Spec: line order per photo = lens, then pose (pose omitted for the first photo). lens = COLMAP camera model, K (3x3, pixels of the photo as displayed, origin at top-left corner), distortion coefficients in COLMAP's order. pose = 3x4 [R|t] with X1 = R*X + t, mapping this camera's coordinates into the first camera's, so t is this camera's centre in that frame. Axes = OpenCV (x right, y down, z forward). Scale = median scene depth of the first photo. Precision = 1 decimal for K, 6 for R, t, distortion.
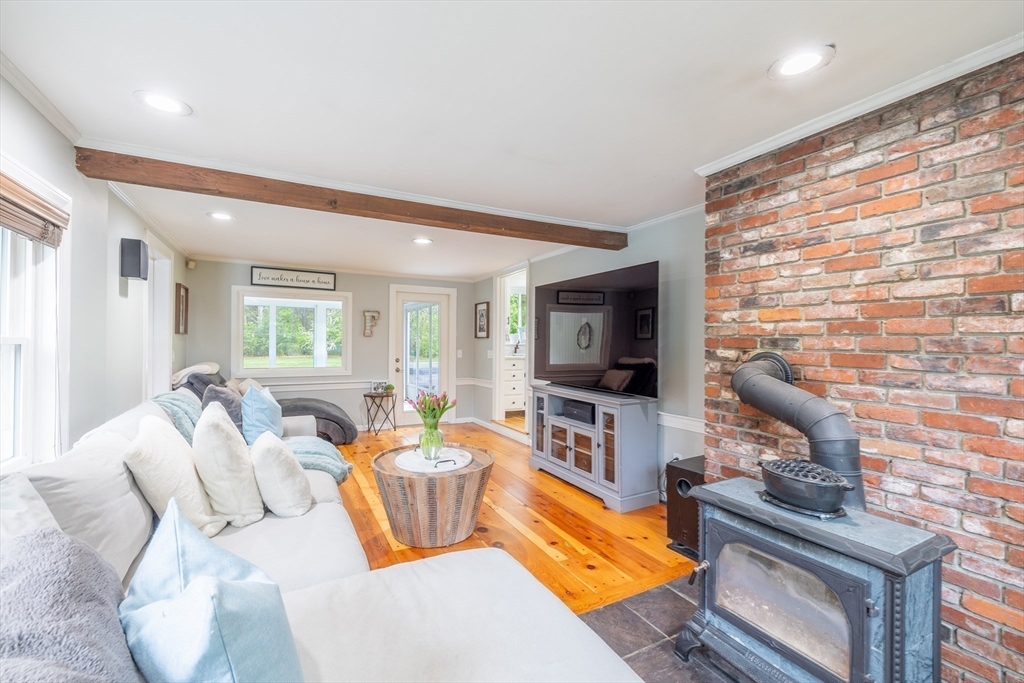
lens RADIAL K [[427.4, 0, 504.9], [0, 427.4, 341.8], [0, 0, 1]] dist [-0.001351, -0.000057]
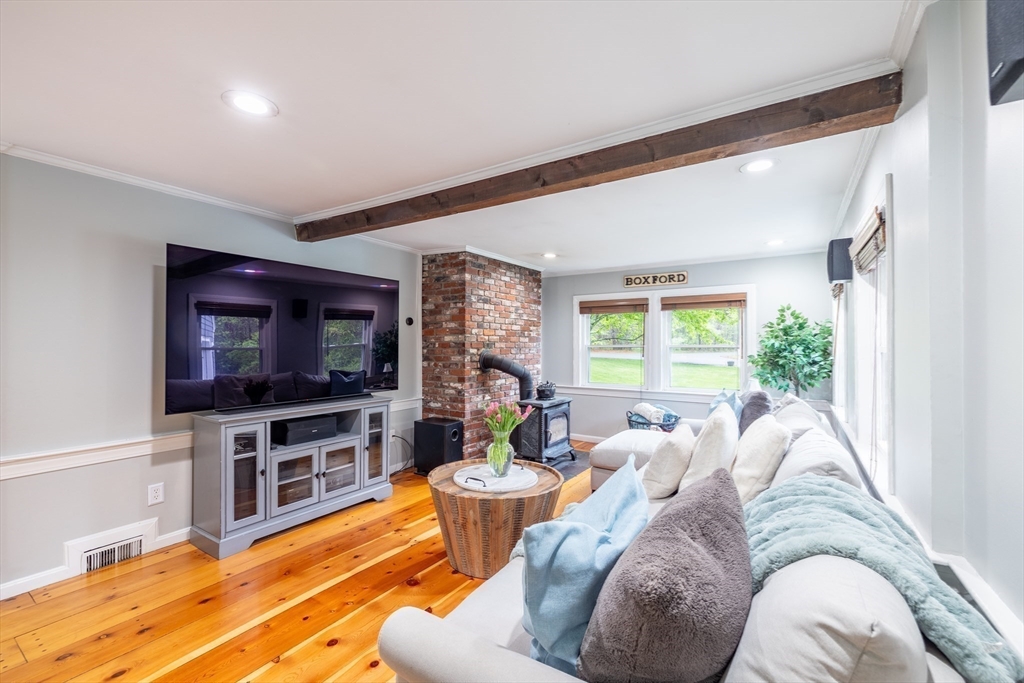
lens RADIAL K [[429.6, 0, 512.0], [0, 429.6, 341.5], [0, 0, 1]] dist [-0.001016, -0.000191]
pose [[-0.483795, -0.003387, 0.875175, -1.333264], [-0.006579, 0.999978, 0.000233, -0.017889], [-0.875156, -0.005645, -0.483807, 1.919432]]
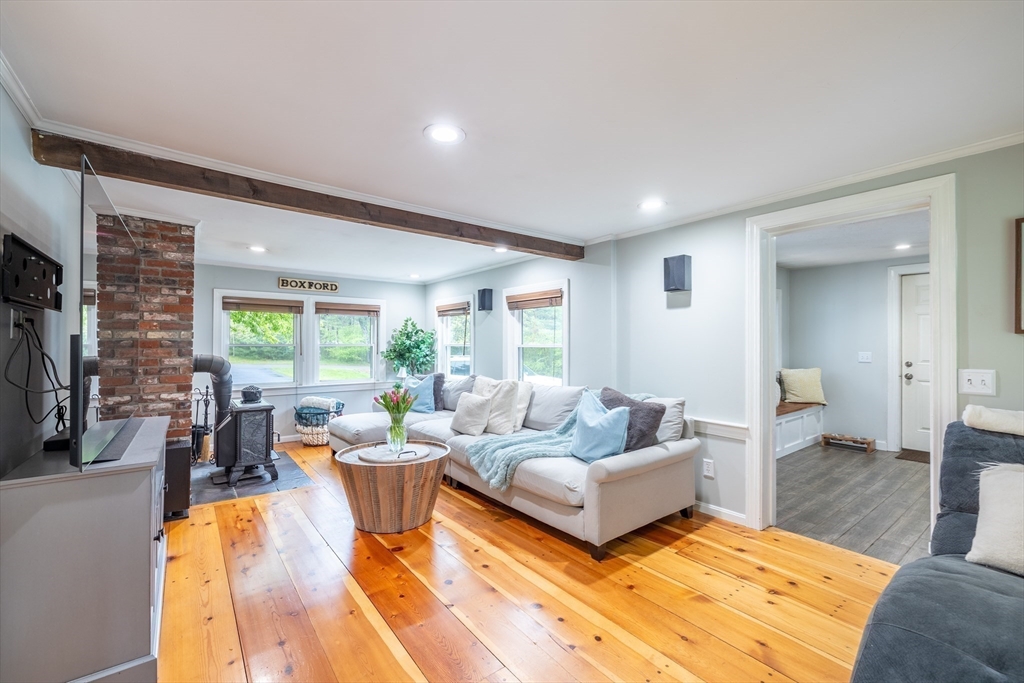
lens RADIAL K [[426.5, 0, 505.9], [0, 426.5, 341.4], [0, 0, 1]] dist [-0.002477, -0.000008]
pose [[-0.987319, -0.011356, -0.158339, -0.356326], [-0.009807, 0.999896, -0.010562, -0.002980], [0.158443, -0.008875, -0.987328, 2.910673]]
